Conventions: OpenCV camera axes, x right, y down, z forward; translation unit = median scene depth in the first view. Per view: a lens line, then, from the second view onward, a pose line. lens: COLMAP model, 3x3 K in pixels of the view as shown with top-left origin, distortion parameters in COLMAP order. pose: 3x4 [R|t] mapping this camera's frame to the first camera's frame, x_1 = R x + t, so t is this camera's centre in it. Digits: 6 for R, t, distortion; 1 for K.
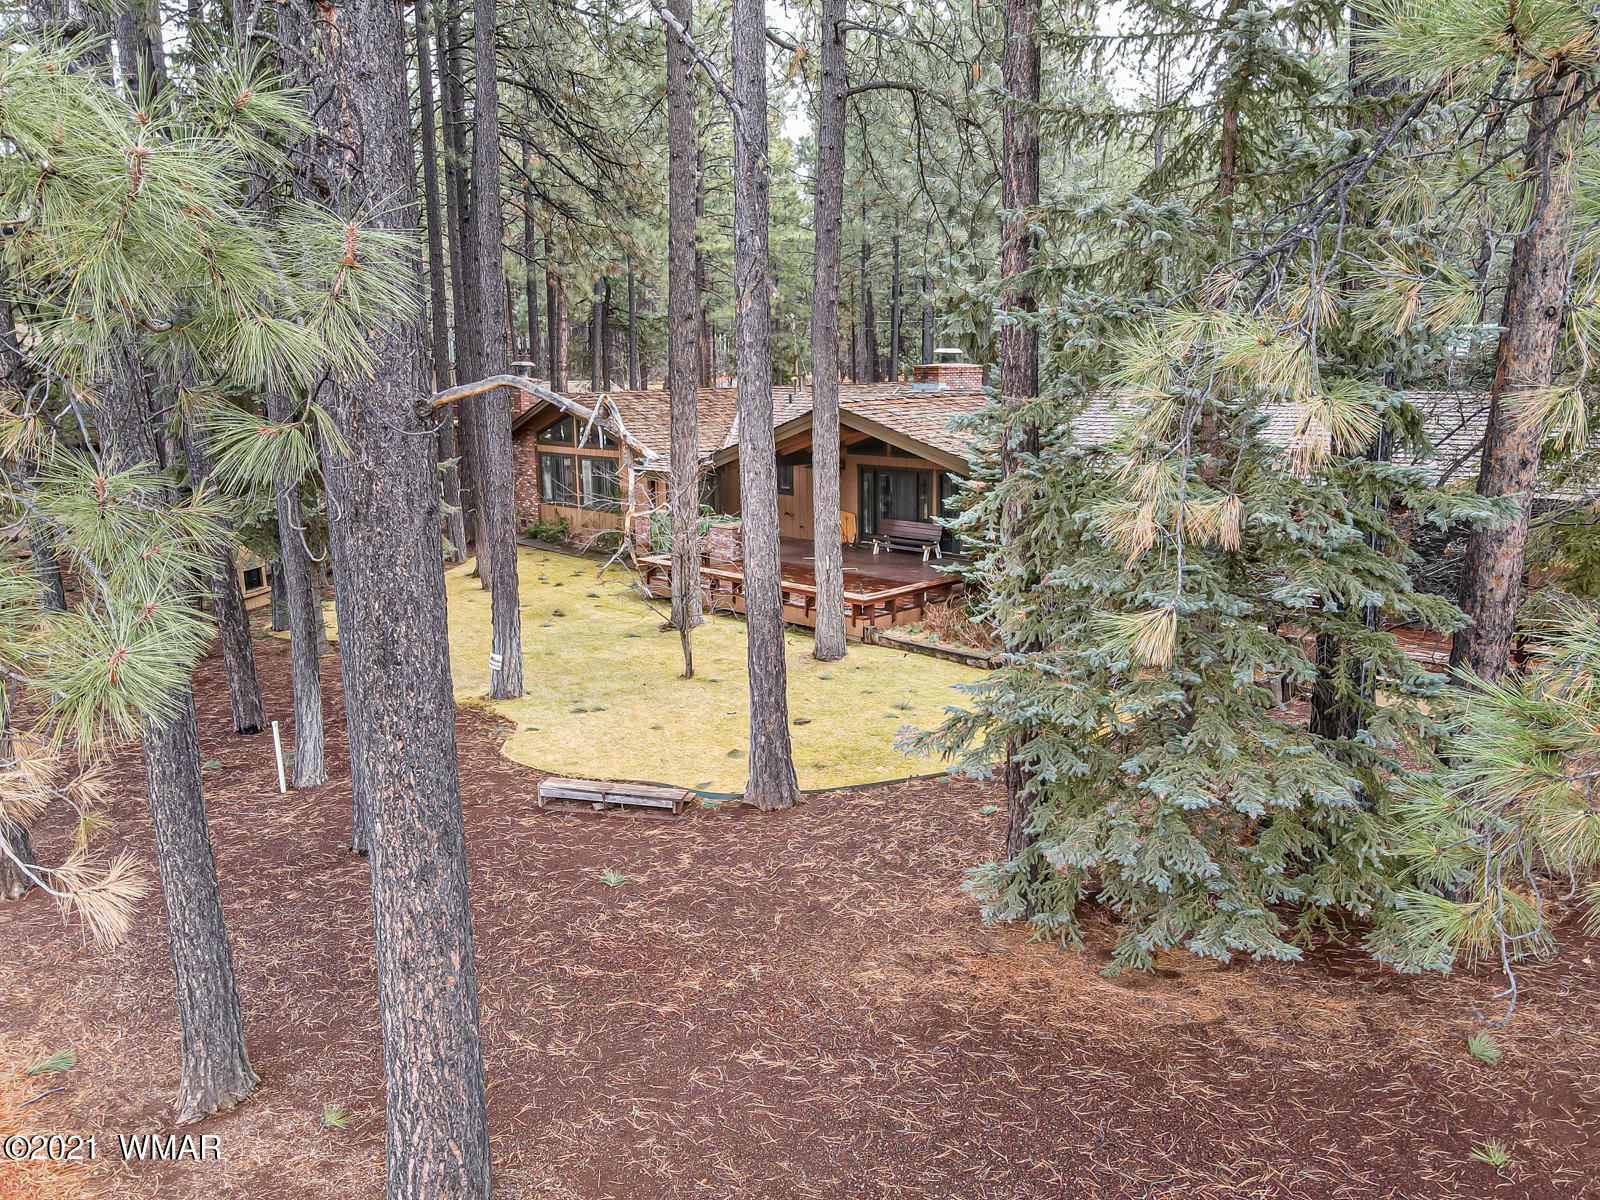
lens RADIAL K [[1199.1, 0, 797.4], [0, 1199.1, 616.0], [0, 0, 1]] dist [-0.012971, 0.059739]
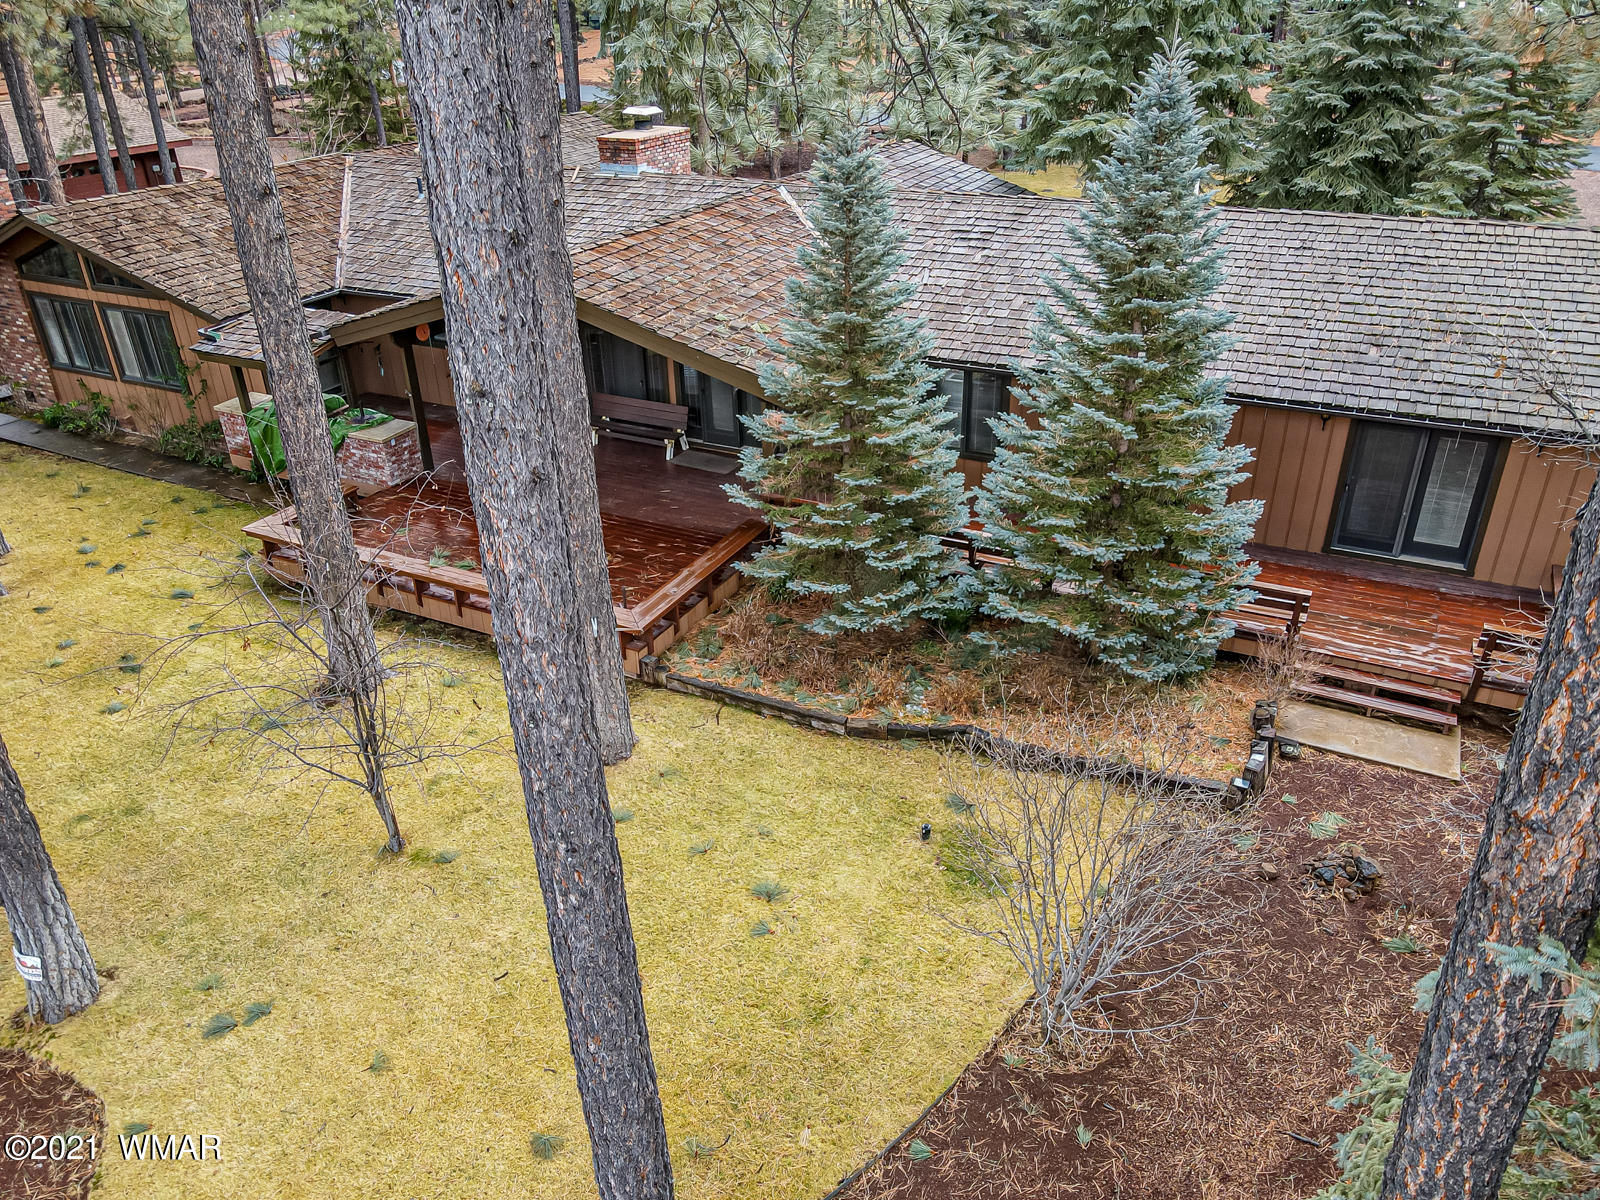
lens RADIAL K [[1199.1, 0, 797.4], [0, 1199.1, 616.0], [0, 0, 1]] dist [-0.012971, 0.059739]
pose [[0.950115, -0.157660, 0.269119, -0.032466], [0.075757, 0.953649, 0.291228, -0.176465], [-0.302560, -0.256312, 0.918020, 0.317837]]
